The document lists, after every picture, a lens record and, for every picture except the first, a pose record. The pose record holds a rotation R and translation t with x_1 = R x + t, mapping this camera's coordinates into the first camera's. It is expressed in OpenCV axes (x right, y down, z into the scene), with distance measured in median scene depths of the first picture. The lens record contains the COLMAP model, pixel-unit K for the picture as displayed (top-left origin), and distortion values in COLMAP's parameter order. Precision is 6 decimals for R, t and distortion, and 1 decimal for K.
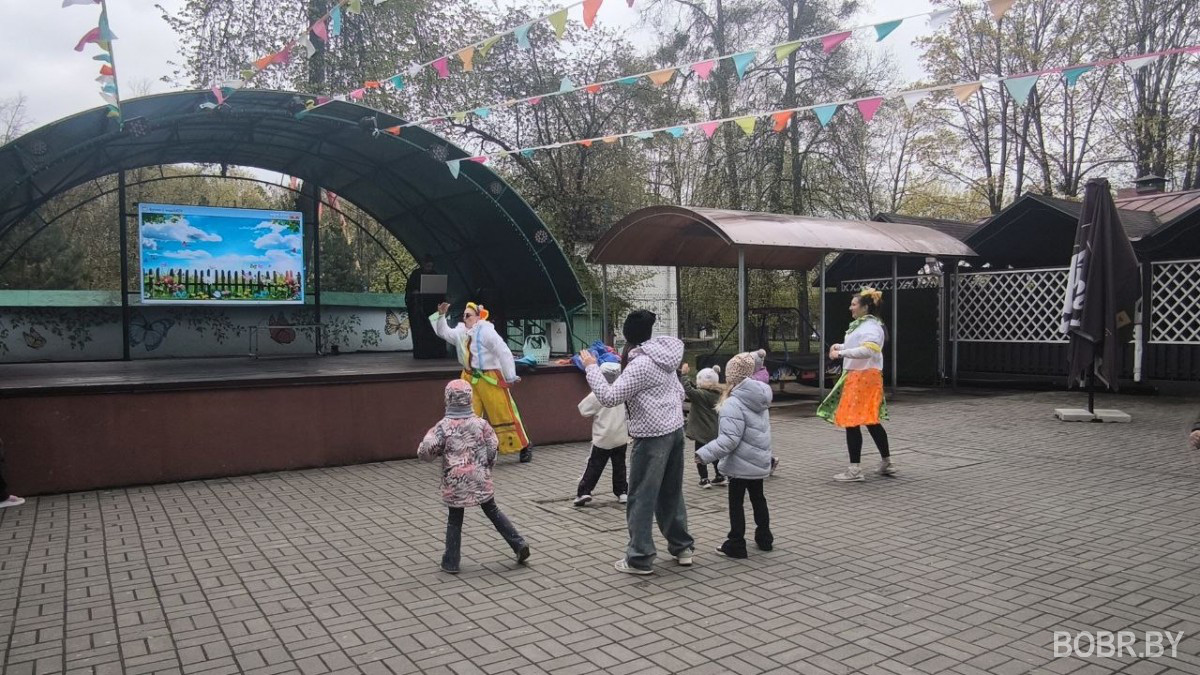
lens RADIAL K [[831.8, 0, 600.0], [0, 831.8, 337.5], [0, 0, 1]] dist [0.030919, -0.017275]
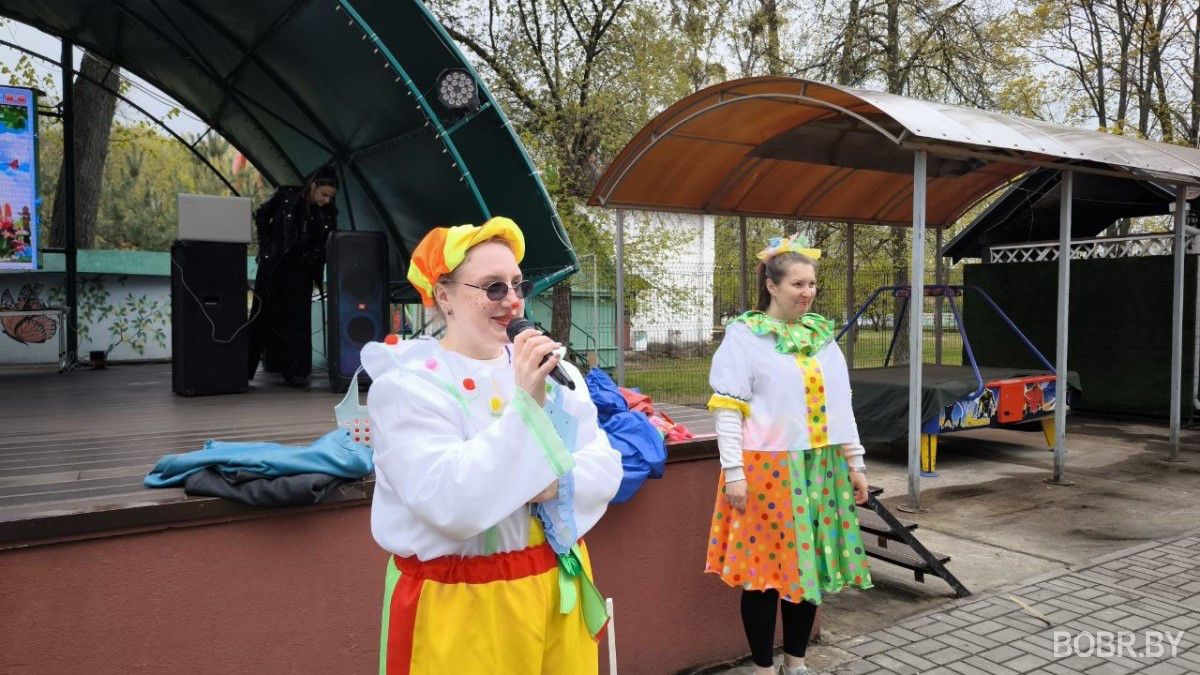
lens RADIAL K [[831.8, 0, 600.0], [0, 831.8, 337.5], [0, 0, 1]] dist [0.030919, -0.017275]
pose [[0.999796, 0.009517, -0.017791, 0.002770], [-0.009167, 0.999765, 0.019653, -0.011438], [0.017974, -0.019486, 0.999649, 0.484551]]
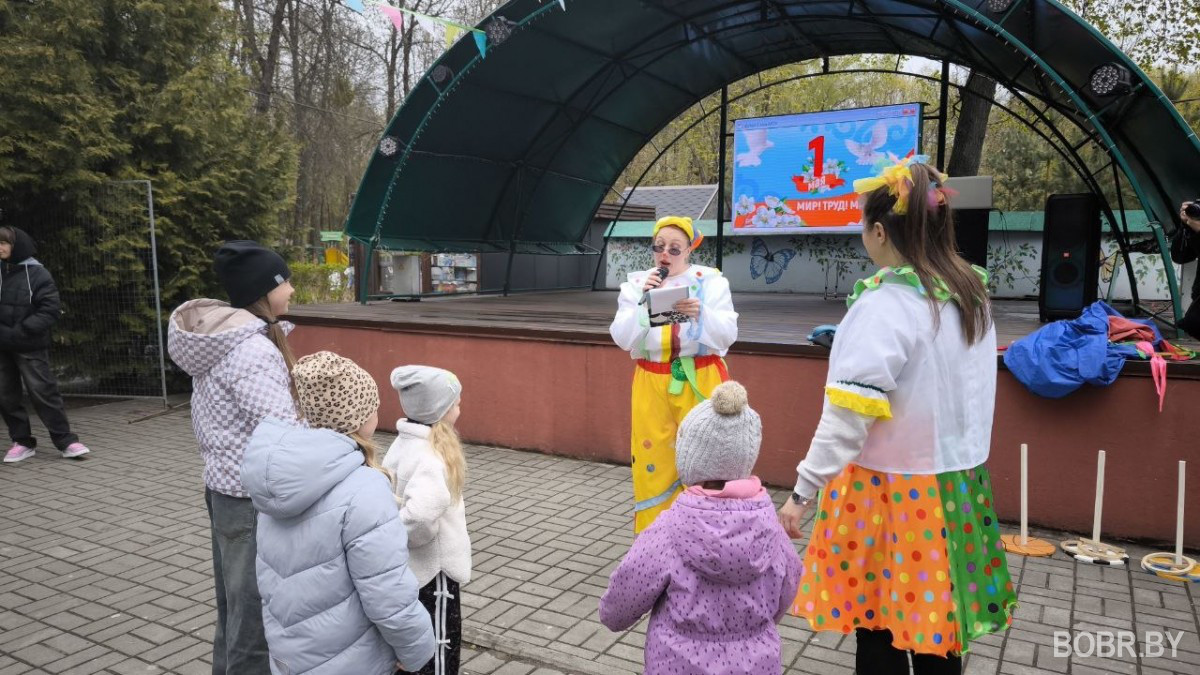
lens RADIAL K [[831.8, 0, 600.0], [0, 831.8, 337.5], [0, 0, 1]] dist [0.030919, -0.017275]
pose [[0.450045, 0.098205, -0.887589, 0.188236], [-0.022748, 0.994873, 0.098541, -0.011291], [0.892716, -0.024157, 0.449972, 0.410981]]
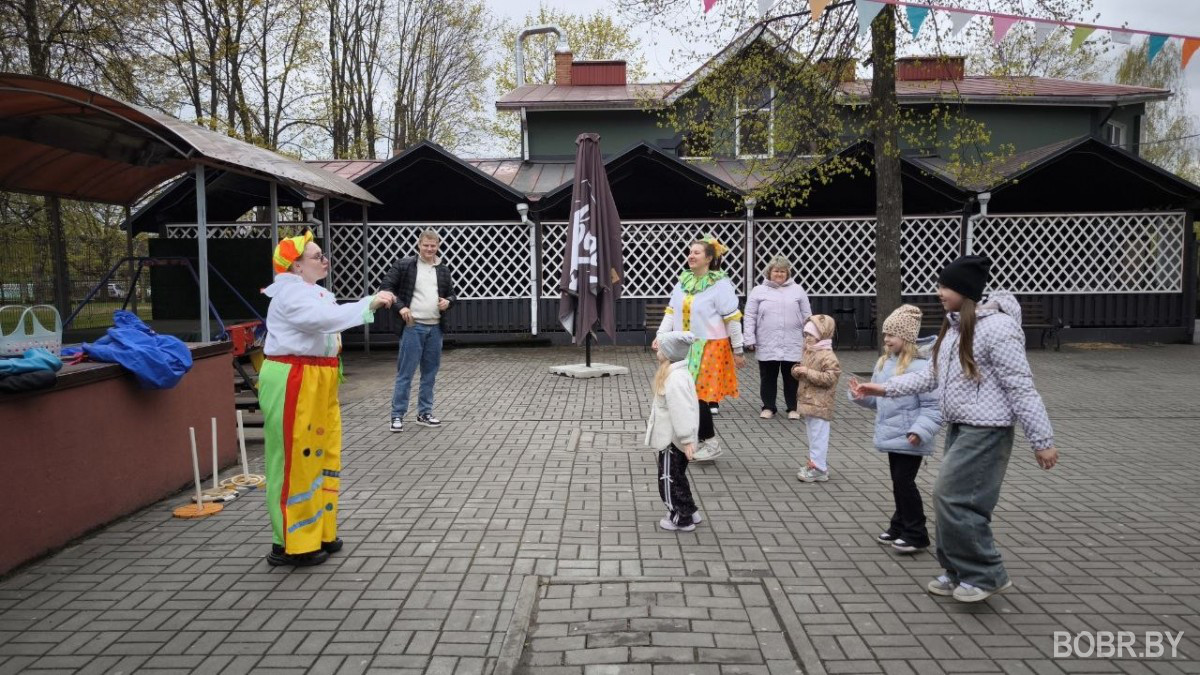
lens RADIAL K [[844.4, 0, 594.1], [0, 844.4, 334.1], [0, 0, 1]] dist [0.048162, -0.005780]
pose [[0.557020, -0.053768, 0.828757, -0.195688], [0.016871, 0.998429, 0.053437, -0.004167], [-0.830328, -0.015783, 0.557052, 0.334719]]
